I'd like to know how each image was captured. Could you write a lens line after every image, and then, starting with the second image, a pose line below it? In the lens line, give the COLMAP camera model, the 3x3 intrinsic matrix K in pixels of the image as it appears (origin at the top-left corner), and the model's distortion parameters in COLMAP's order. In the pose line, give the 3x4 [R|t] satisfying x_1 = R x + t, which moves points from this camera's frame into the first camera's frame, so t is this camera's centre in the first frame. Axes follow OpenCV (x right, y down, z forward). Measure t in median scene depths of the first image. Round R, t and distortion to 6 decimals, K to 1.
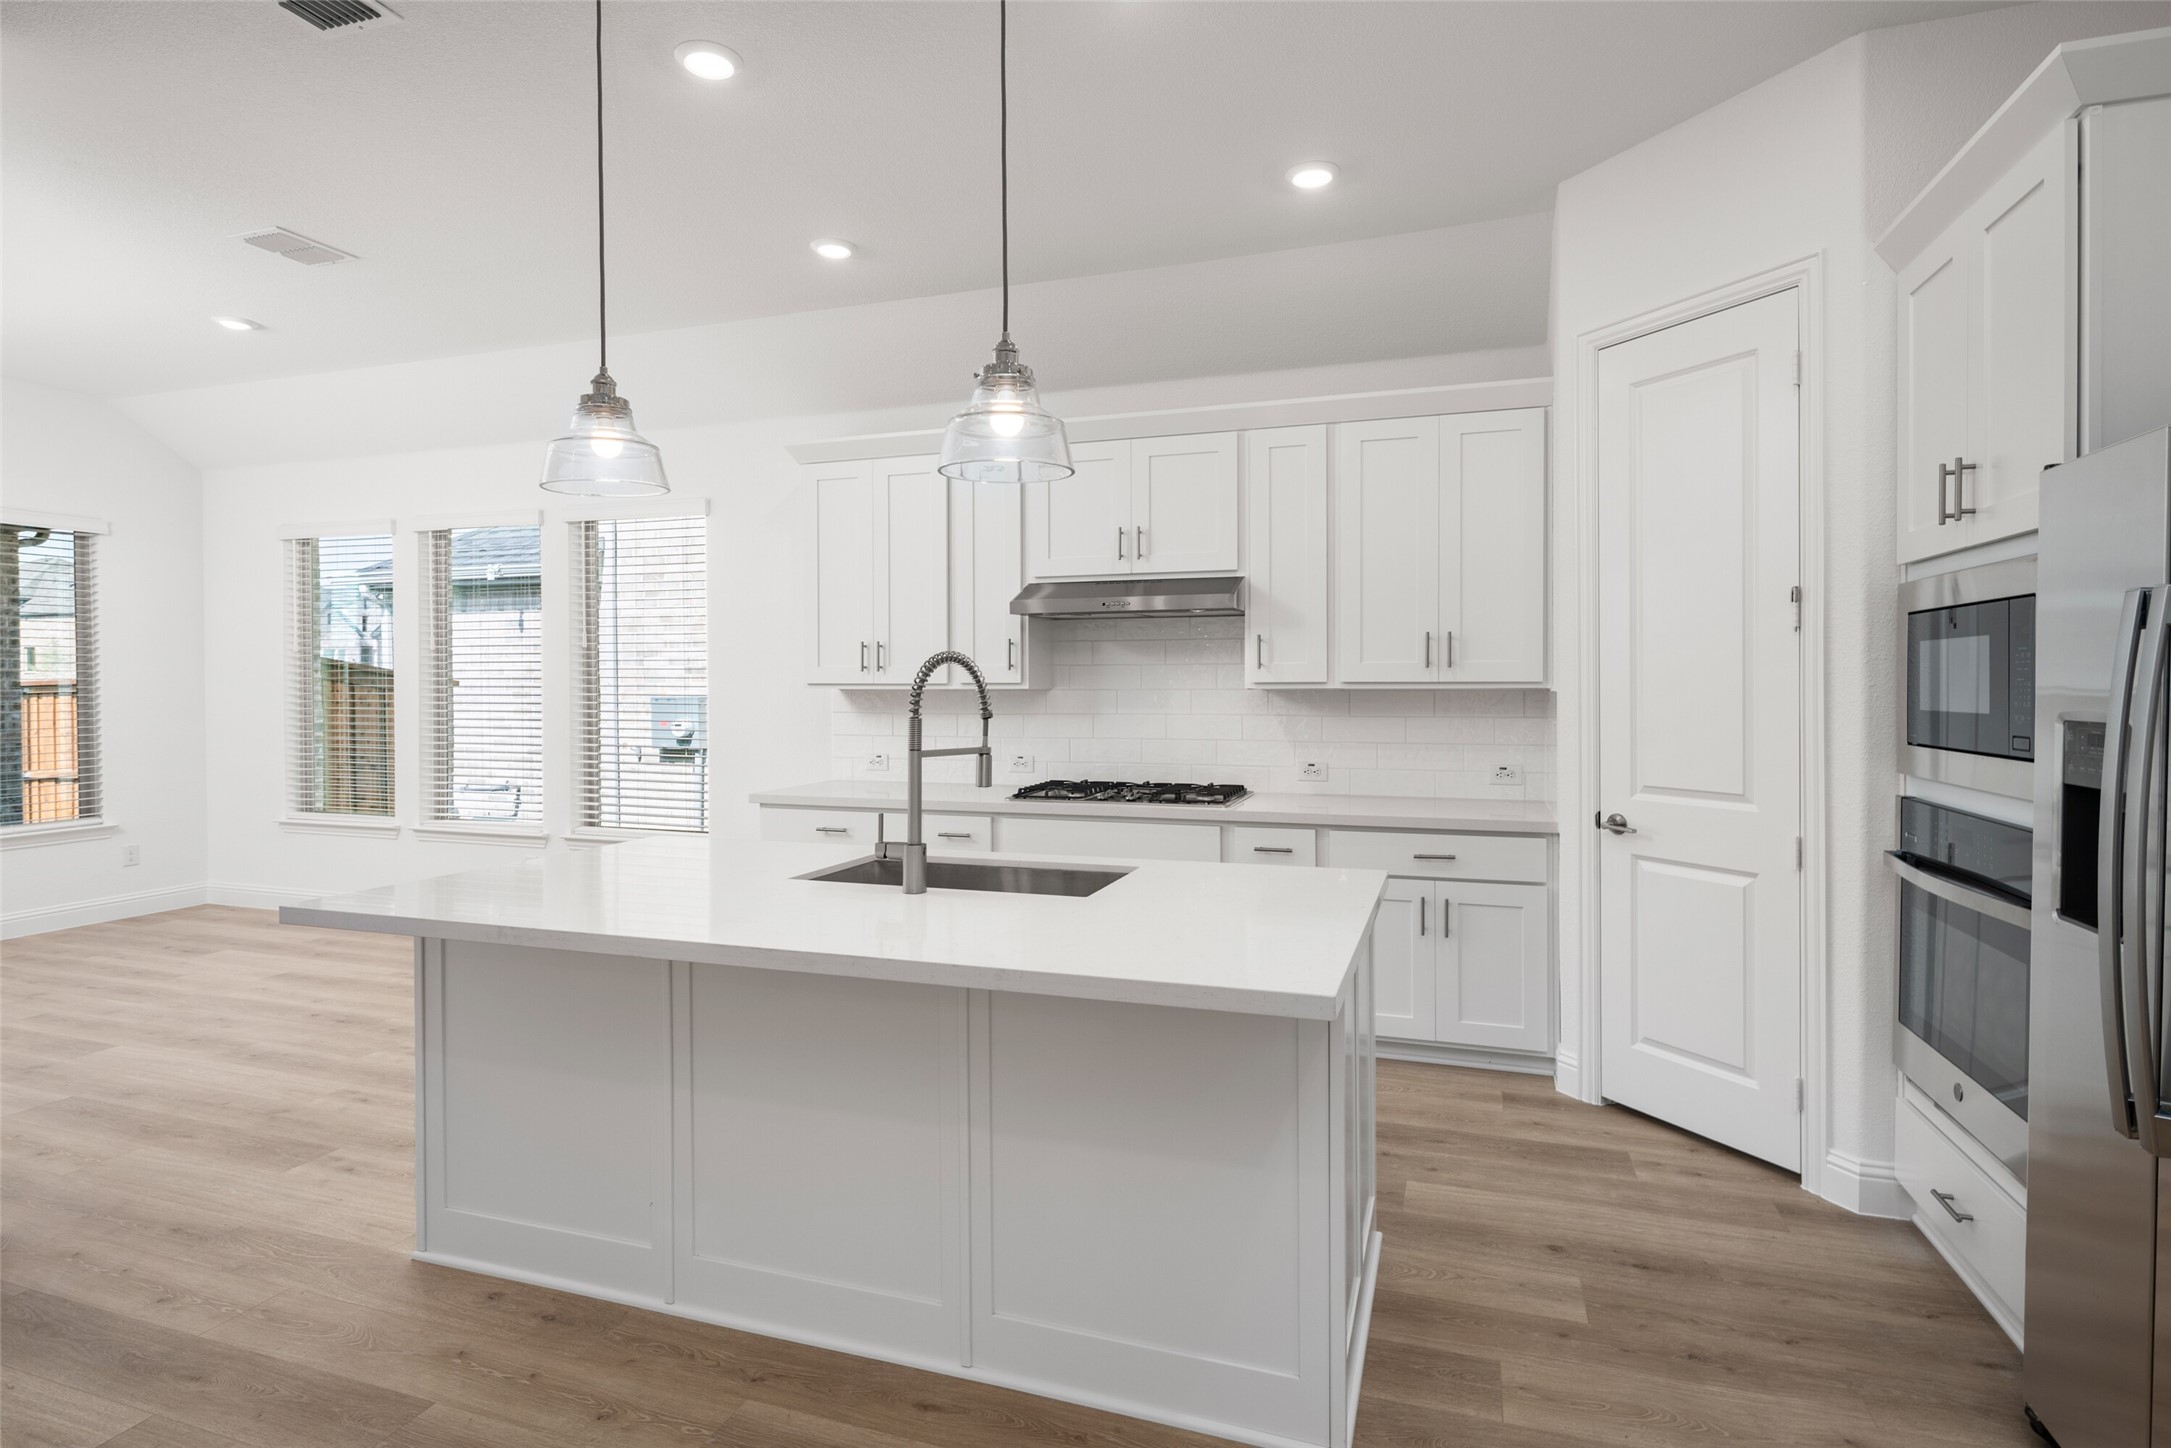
lens RADIAL K [[1063.2, 0, 1144.1], [0, 1063.2, 687.6], [0, 0, 1]] dist [0.004748, -0.002815]
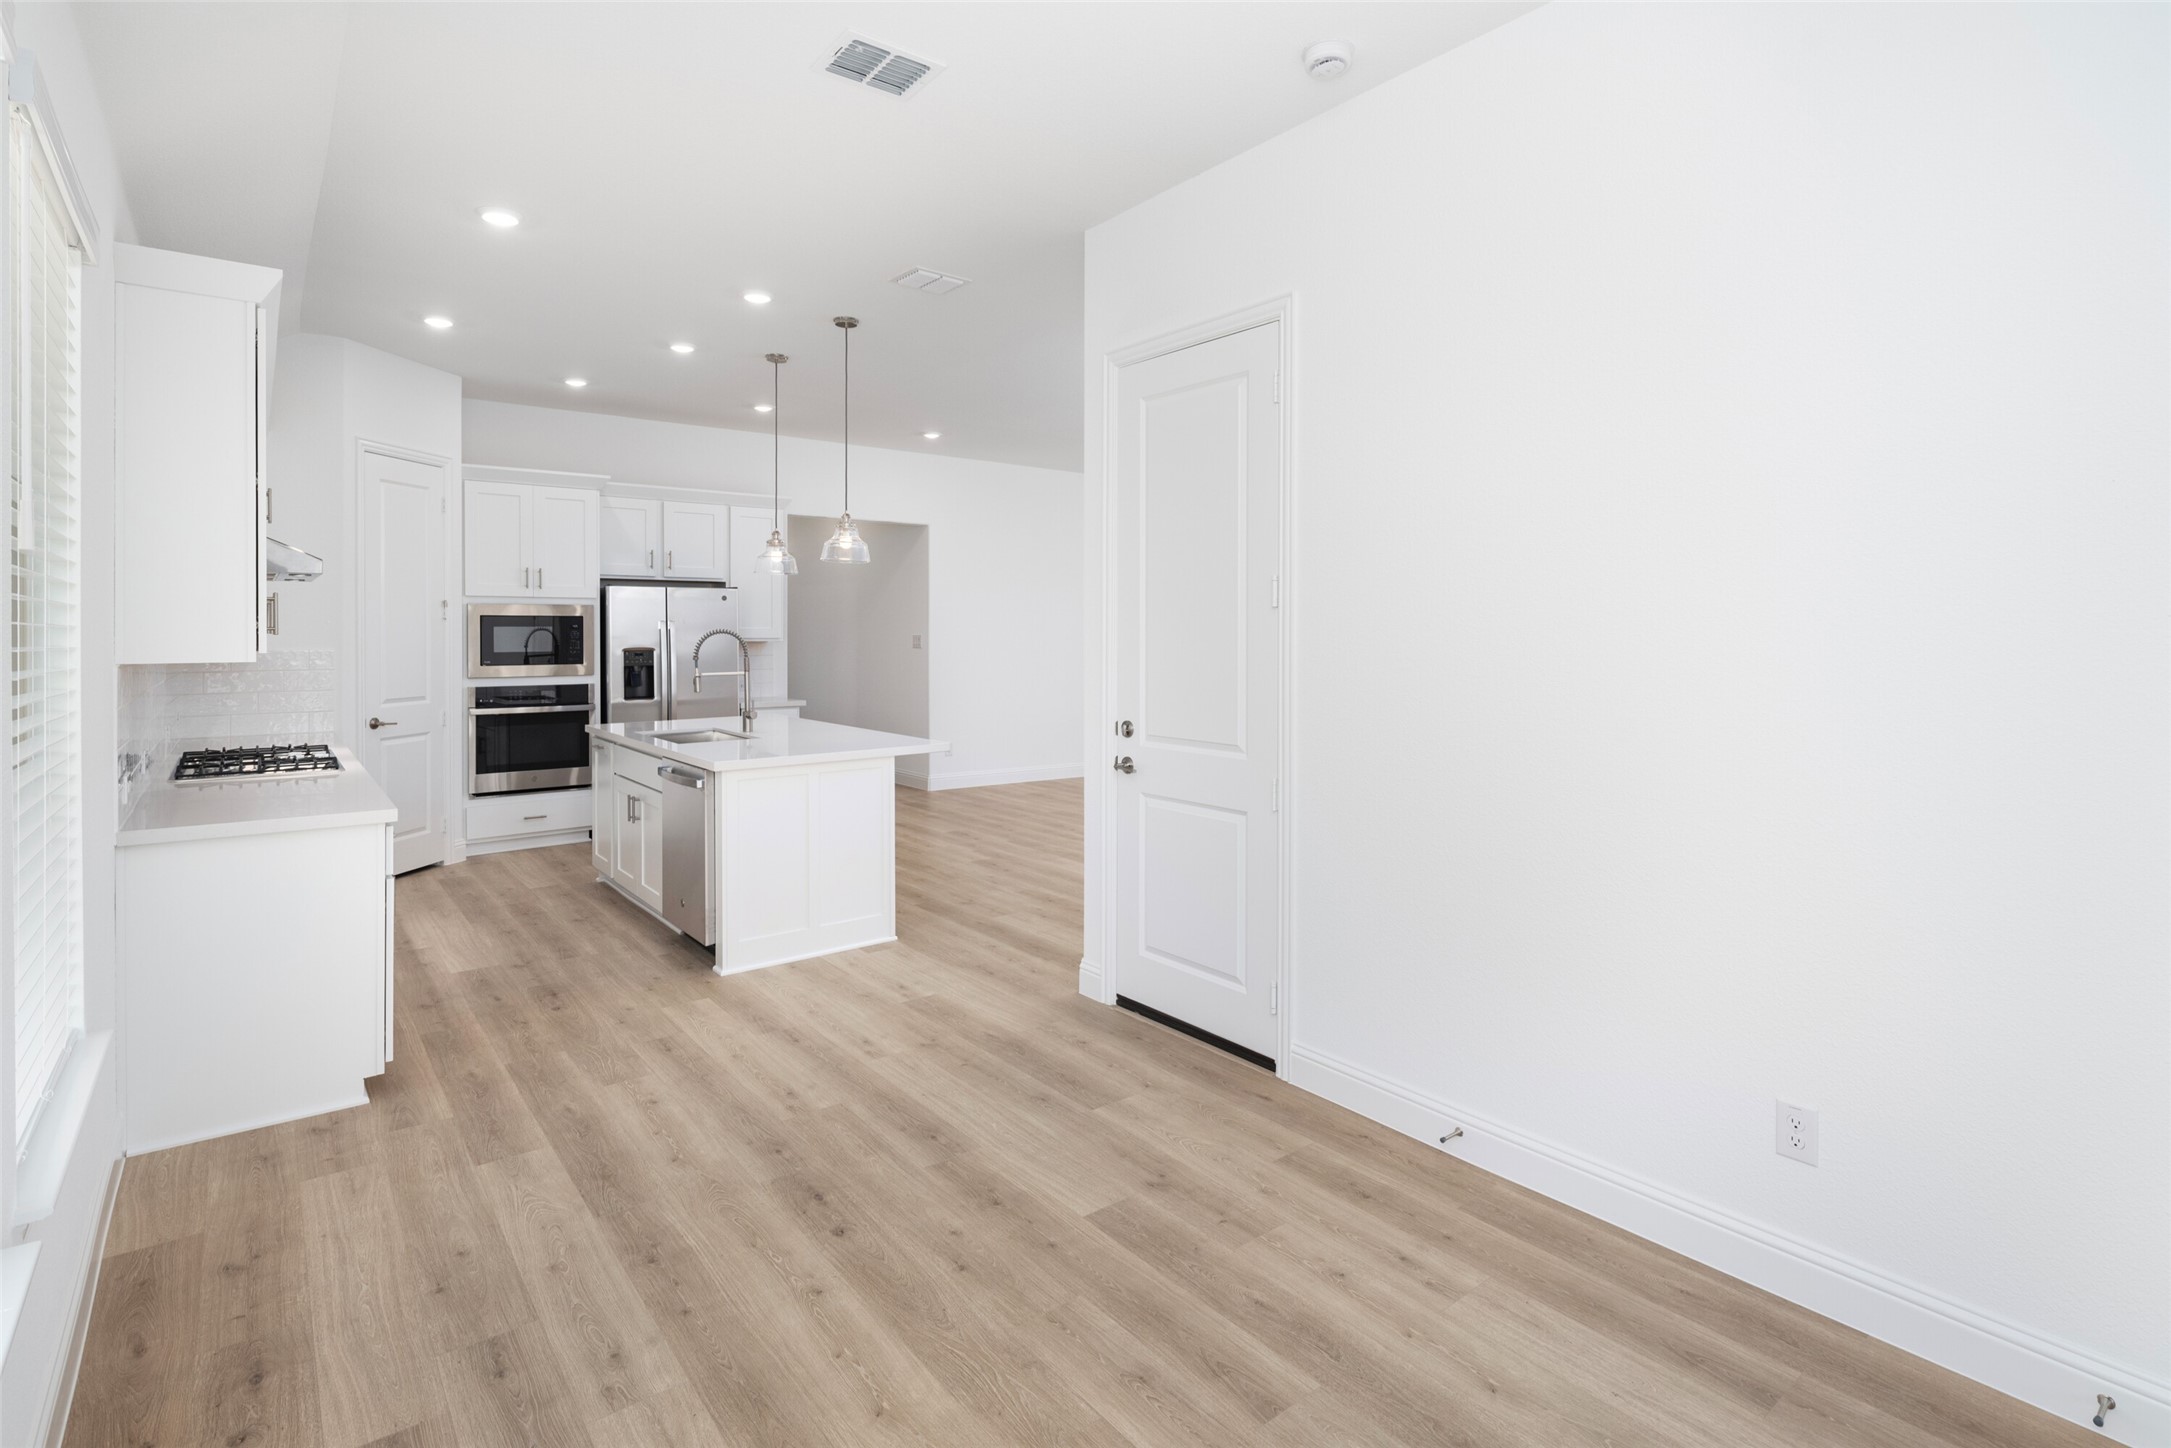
lens RADIAL K [[1063.2, 0, 1060.5], [0, 1063.2, 633.3], [0, 0, 1]] dist [0.004748, -0.002815]
pose [[-0.802646, 0.001713, 0.596453, -1.660369], [0.006988, 0.999954, 0.006533, -0.028283], [-0.596415, 0.009412, -0.802621, 1.891041]]
